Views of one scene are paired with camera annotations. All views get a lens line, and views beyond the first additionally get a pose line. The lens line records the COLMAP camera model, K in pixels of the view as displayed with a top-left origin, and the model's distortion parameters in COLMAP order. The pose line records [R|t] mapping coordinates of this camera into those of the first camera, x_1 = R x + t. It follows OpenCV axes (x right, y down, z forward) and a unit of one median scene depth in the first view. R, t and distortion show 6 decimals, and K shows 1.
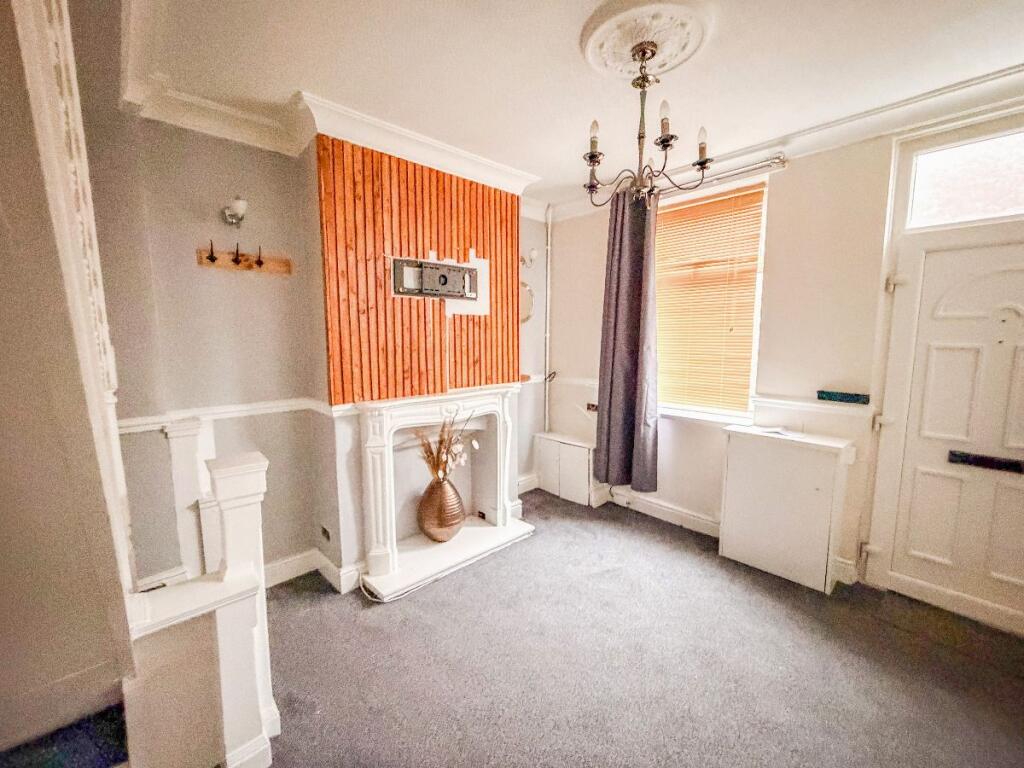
lens RADIAL K [[423.2, 0, 507.9], [0, 423.2, 386.8], [0, 0, 1]] dist [-0.004374, 0.000824]
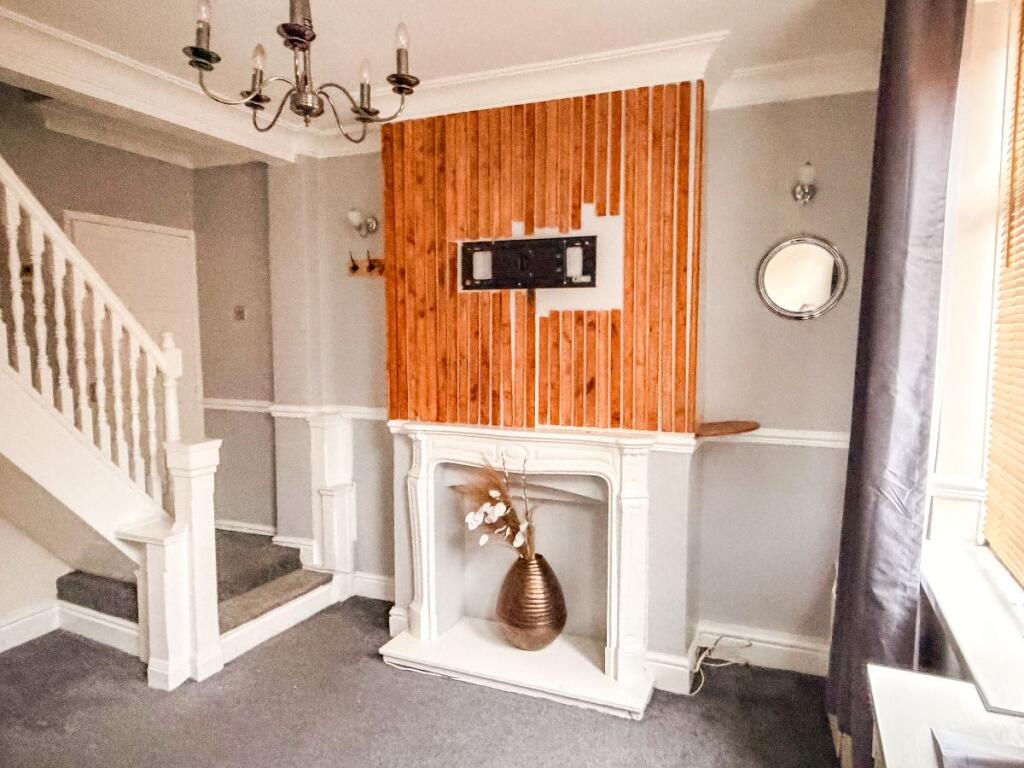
lens RADIAL K [[663.1, 0, 497.1], [0, 663.1, 382.9], [0, 0, 1]] dist [-0.004511, -0.001553]
pose [[0.401171, 0.081827, -0.912341, 0.812351], [-0.103245, 0.993694, 0.043725, -0.101112], [0.910166, 0.076653, 0.407090, 0.536722]]
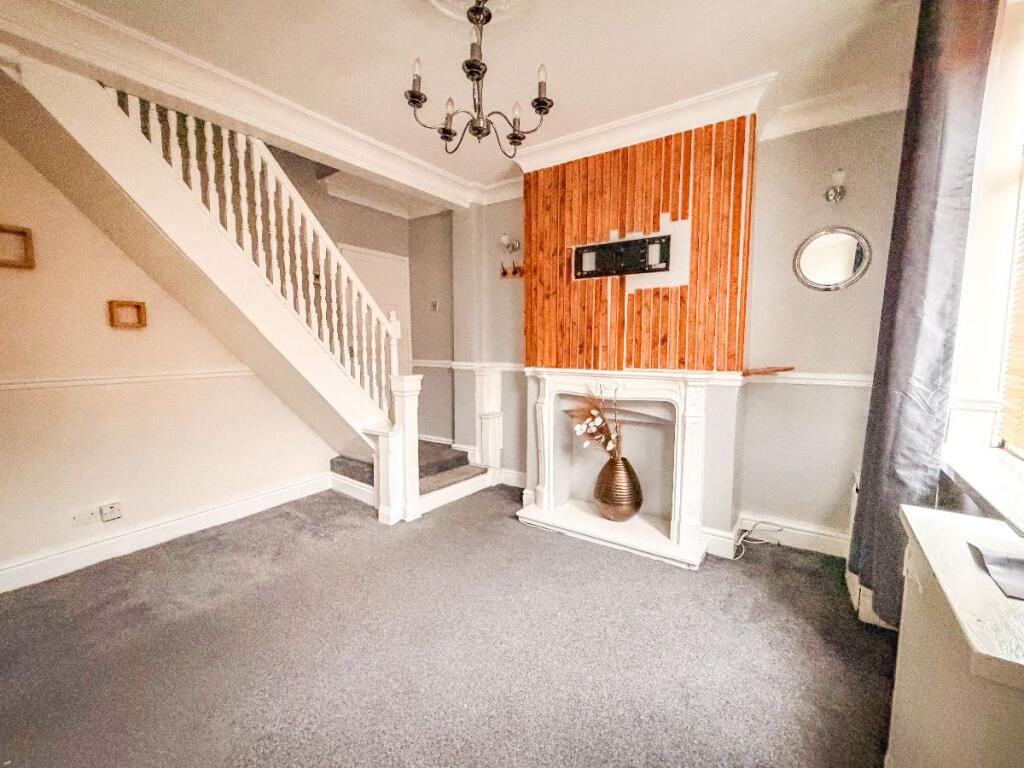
lens RADIAL K [[423.2, 0, 505.5], [0, 423.2, 381.5], [0, 0, 1]] dist [-0.004374, 0.000824]
pose [[0.210347, 0.096867, -0.972816, 0.789067], [-0.110033, 0.991102, 0.074896, -0.004995], [0.971415, 0.091288, 0.219134, 0.543610]]
